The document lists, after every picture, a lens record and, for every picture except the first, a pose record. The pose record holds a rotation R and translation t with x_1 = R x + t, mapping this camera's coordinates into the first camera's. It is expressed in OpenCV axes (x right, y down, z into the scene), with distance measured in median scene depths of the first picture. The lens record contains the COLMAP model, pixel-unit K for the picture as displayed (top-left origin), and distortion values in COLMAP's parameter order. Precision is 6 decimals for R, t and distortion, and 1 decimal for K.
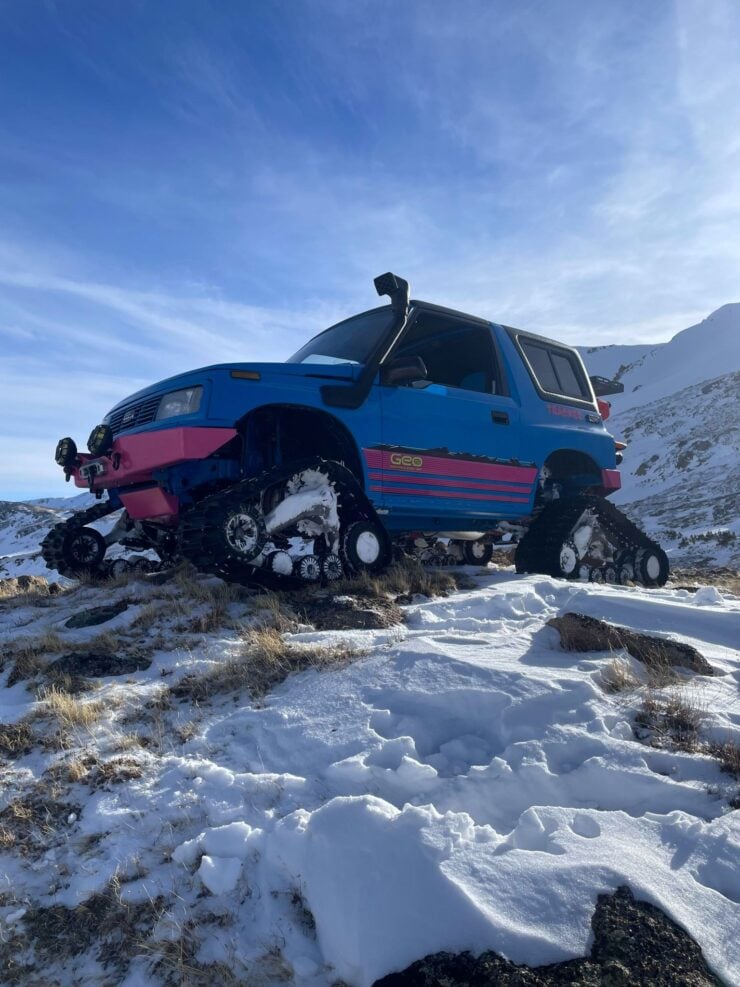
lens RADIAL K [[743.5, 0, 370.0], [0, 743.5, 493.5], [0, 0, 1]] dist [0.109447, -0.147682]
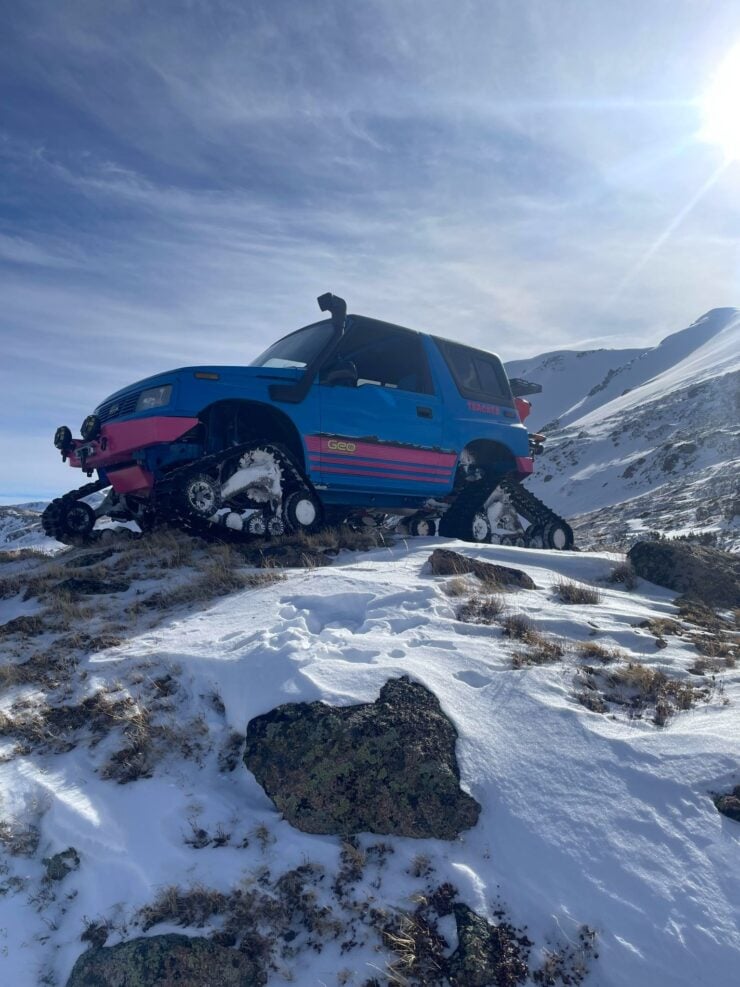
lens RADIAL K [[743.5, 0, 370.0], [0, 743.5, 493.5], [0, 0, 1]] dist [0.109447, -0.147682]
pose [[0.999936, -0.000556, 0.011280, 0.092801], [0.000610, 0.999988, -0.004836, 0.047016], [-0.011277, 0.004843, 0.999925, -0.261523]]
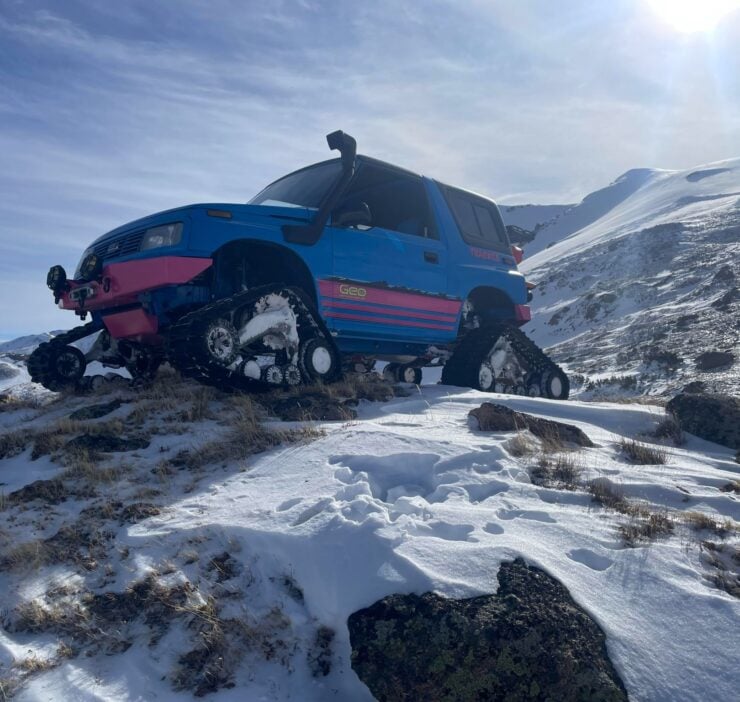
lens RADIAL K [[705.9, 0, 358.4], [0, 705.9, 340.6], [0, 0, 1]] dist [0.109710, -0.146884]
pose [[0.996948, 0.008733, 0.077581, -0.032337], [-0.008744, 0.999962, -0.000197, 0.040797], [-0.077580, -0.000482, 0.996986, -0.134935]]
